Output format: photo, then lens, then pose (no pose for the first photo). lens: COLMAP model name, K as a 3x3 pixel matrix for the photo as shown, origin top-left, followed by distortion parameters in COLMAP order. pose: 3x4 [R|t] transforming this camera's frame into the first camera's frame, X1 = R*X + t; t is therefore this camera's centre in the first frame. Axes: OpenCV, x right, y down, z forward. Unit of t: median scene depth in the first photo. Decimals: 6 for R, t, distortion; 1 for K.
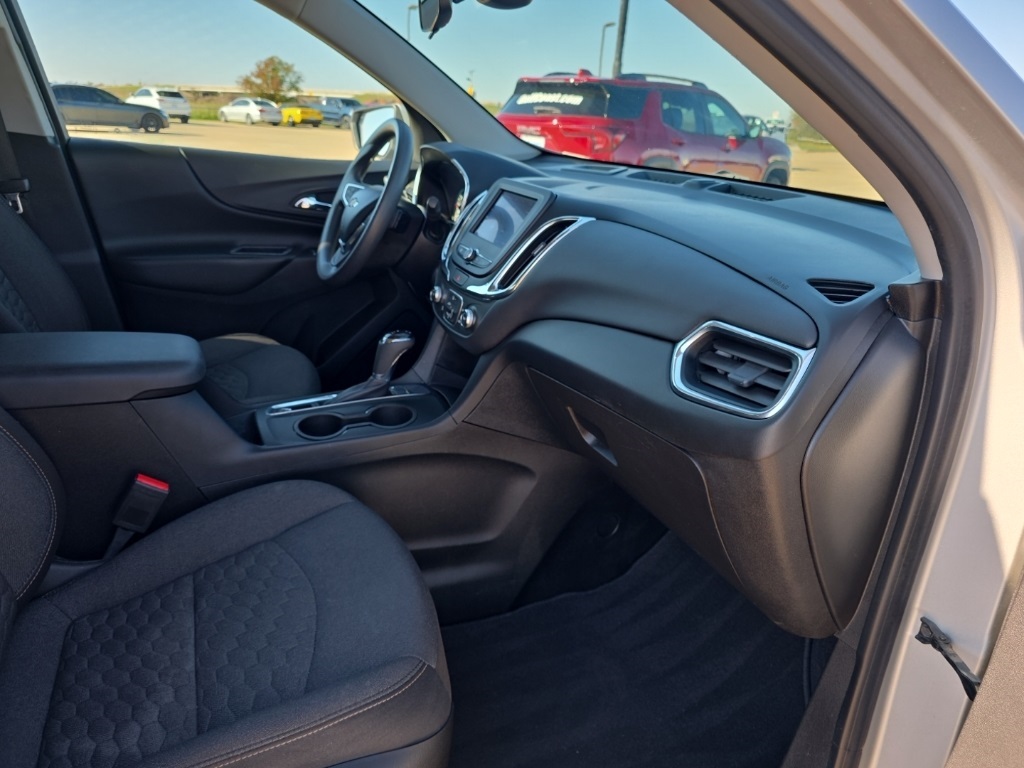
lens RADIAL K [[710.8, 0, 512.0], [0, 710.8, 384.0], [0, 0, 1]] dist [0.005250, -0.001968]
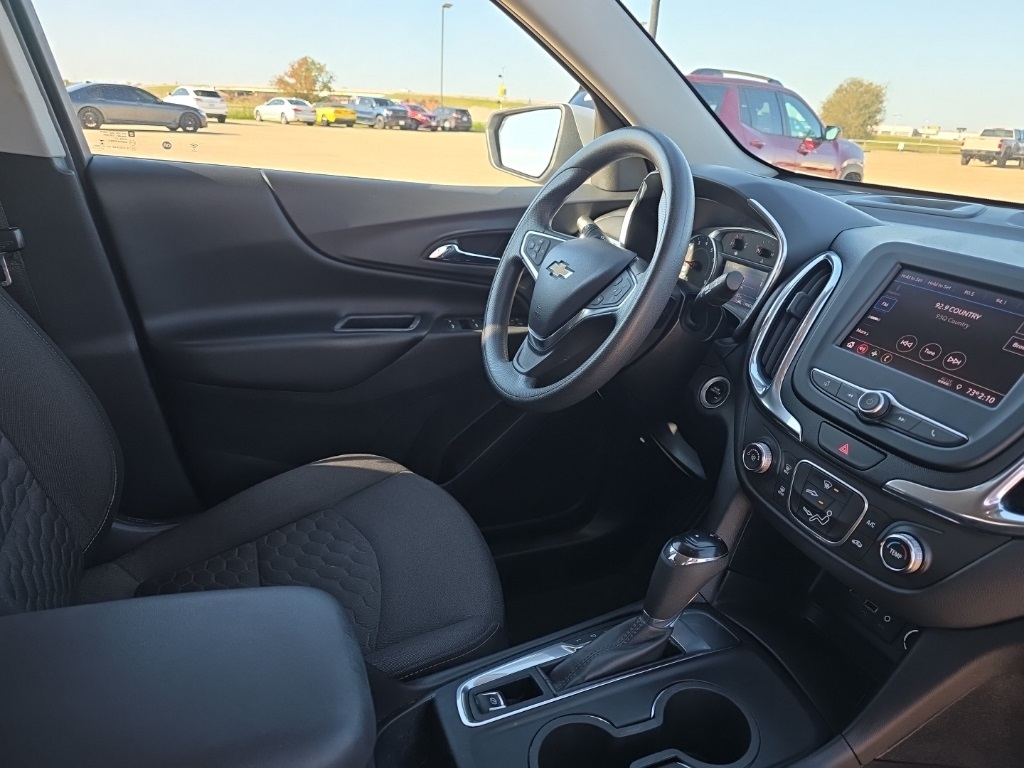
lens RADIAL K [[695.0, 0, 512.0], [0, 695.0, 384.0], [0, 0, 1]] dist [0.035584, -0.035956]
pose [[0.999409, 0.012004, -0.032206, -0.053339], [-0.011787, 0.999907, 0.006932, -0.035564], [0.032286, -0.006548, 0.999457, 0.091355]]
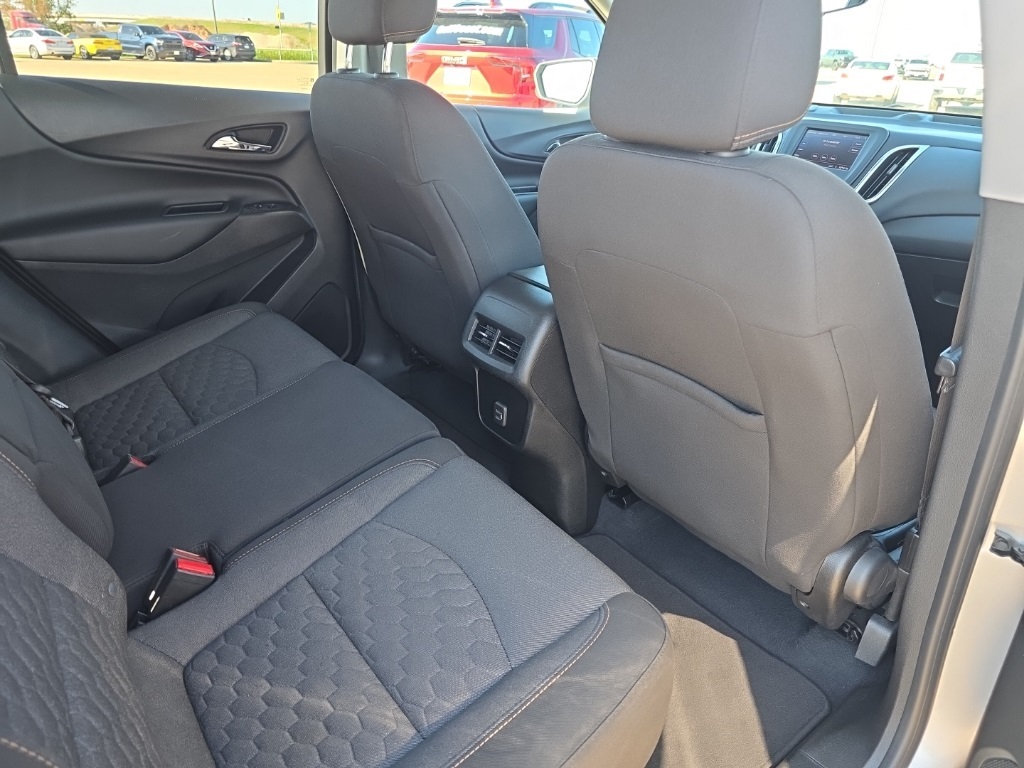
lens RADIAL K [[695.0, 0, 512.0], [0, 695.0, 384.0], [0, 0, 1]] dist [0.035584, -0.035956]
pose [[0.968551, -0.126180, 0.214449, -0.172965], [0.104516, 0.988469, 0.109565, 0.000786], [-0.225801, -0.083706, 0.970571, -0.039832]]
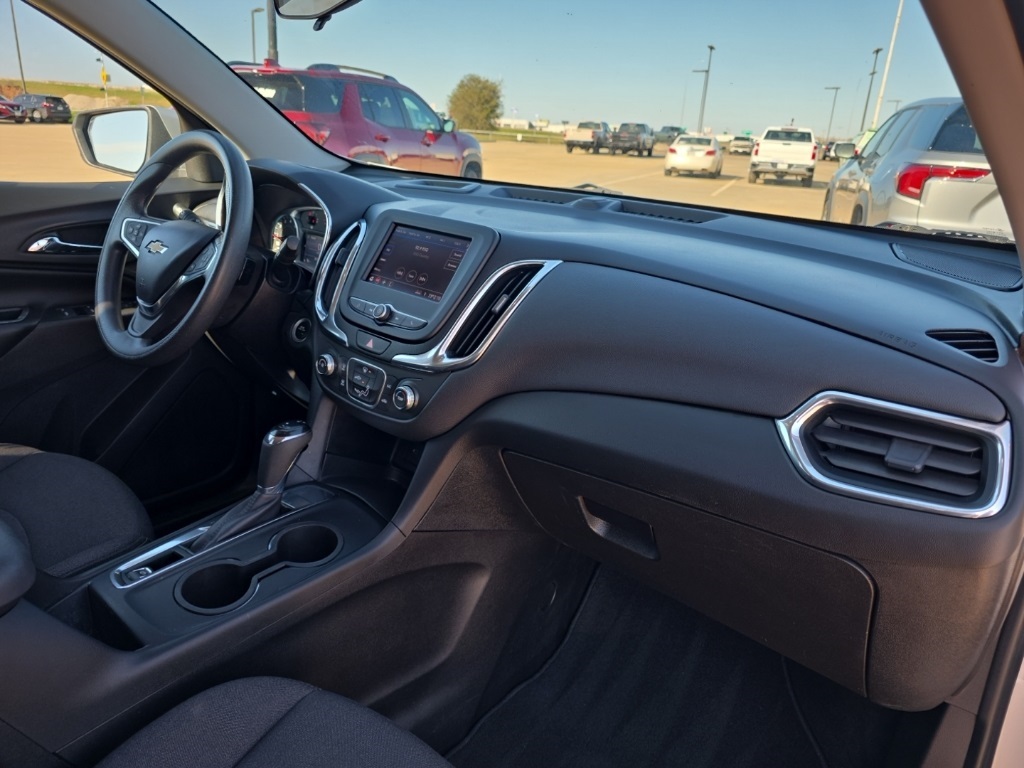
lens RADIAL K [[705.9, 0, 510.5], [0, 705.9, 379.5], [0, 0, 1]] dist [0.045743, -0.047617]
pose [[0.906800, -0.144258, 0.396110, -0.044586], [0.141968, 0.989243, 0.035268, -0.021274], [-0.396936, 0.024254, 0.917526, 0.044182]]
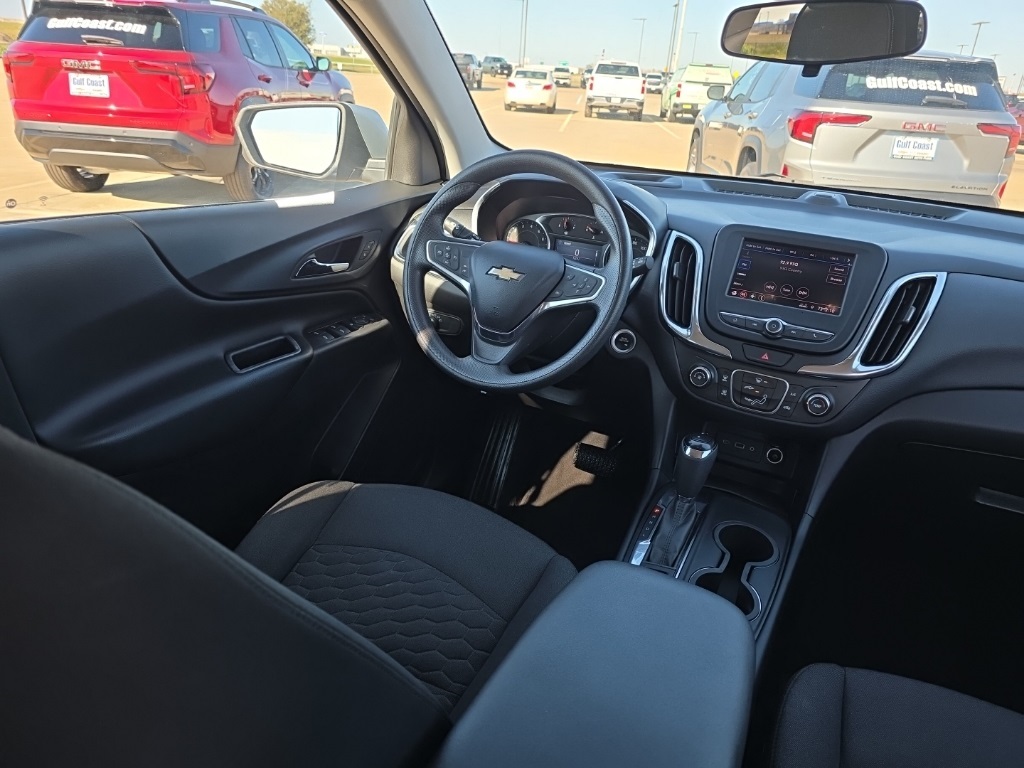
lens RADIAL K [[693.3, 0, 519.0], [0, 693.3, 387.5], [0, 0, 1]] dist [0.063173, -0.058397]
pose [[0.774892, -0.268132, 0.572404, -0.141862], [0.204478, 0.963212, 0.174386, -0.057669], [-0.598106, -0.018086, 0.801213, 0.093665]]
